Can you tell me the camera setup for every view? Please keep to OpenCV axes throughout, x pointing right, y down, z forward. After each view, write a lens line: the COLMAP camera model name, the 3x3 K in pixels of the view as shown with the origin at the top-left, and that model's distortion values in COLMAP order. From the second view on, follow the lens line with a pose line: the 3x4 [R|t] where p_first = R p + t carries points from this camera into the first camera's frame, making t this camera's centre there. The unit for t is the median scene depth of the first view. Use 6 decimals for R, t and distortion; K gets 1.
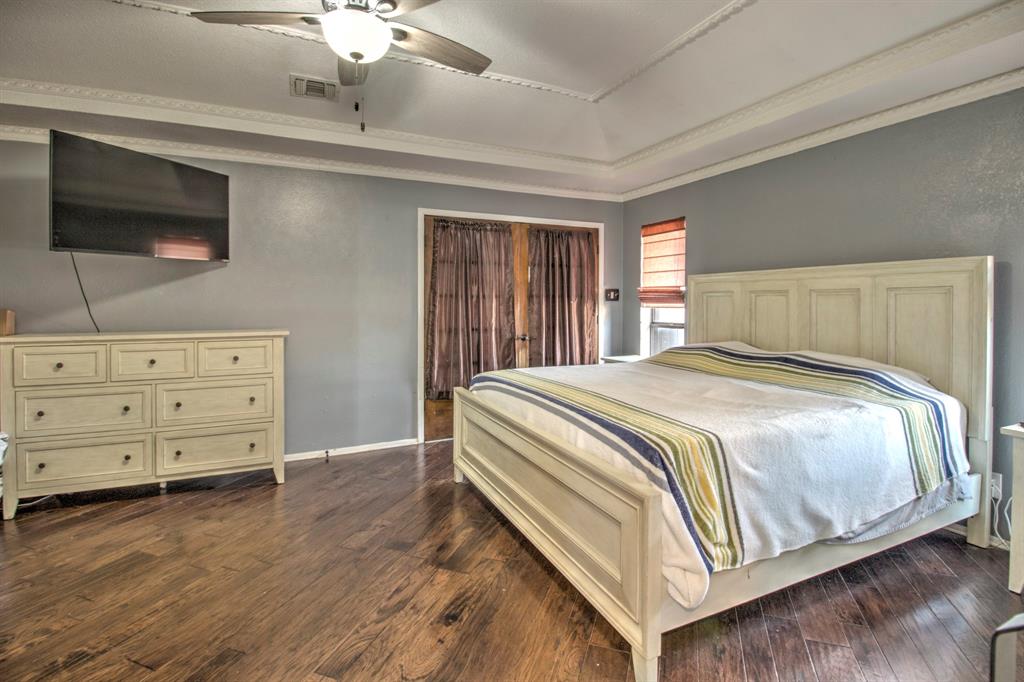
lens RADIAL K [[465.1, 0, 510.8], [0, 465.1, 311.9], [0, 0, 1]] dist [-0.008982, -0.000764]
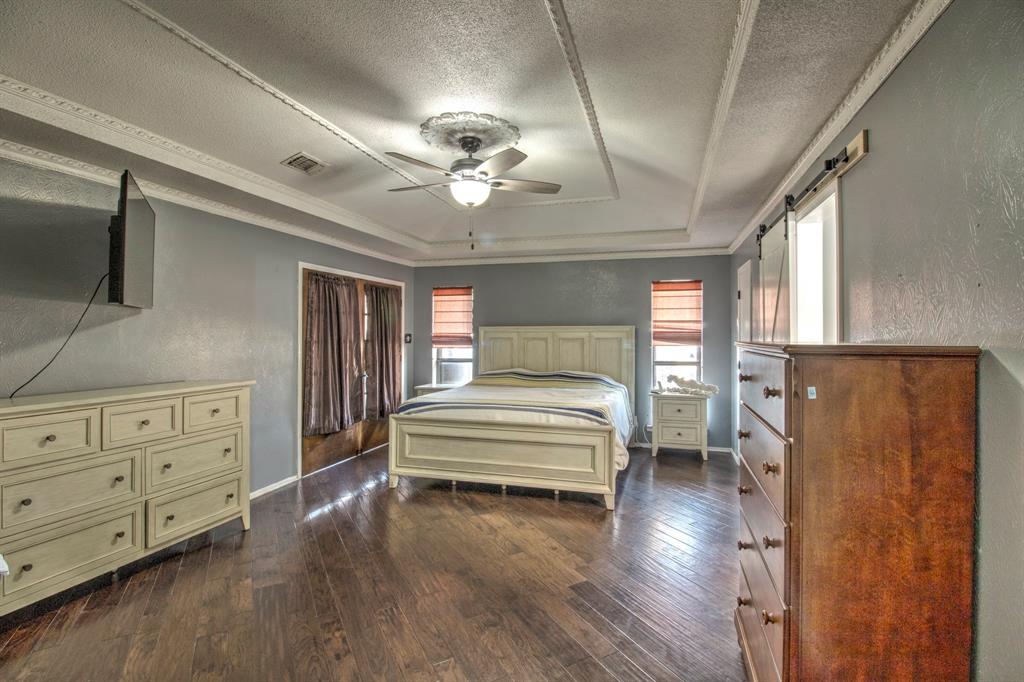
lens RADIAL K [[474.3, 0, 512.0], [0, 474.3, 341.0], [0, 0, 1]] dist [-0.000248, -0.010513]
pose [[0.668854, -0.009752, 0.743330, -0.684803], [0.017625, 0.999841, -0.002741, -0.025500], [-0.743185, 0.014934, 0.668919, -0.107403]]
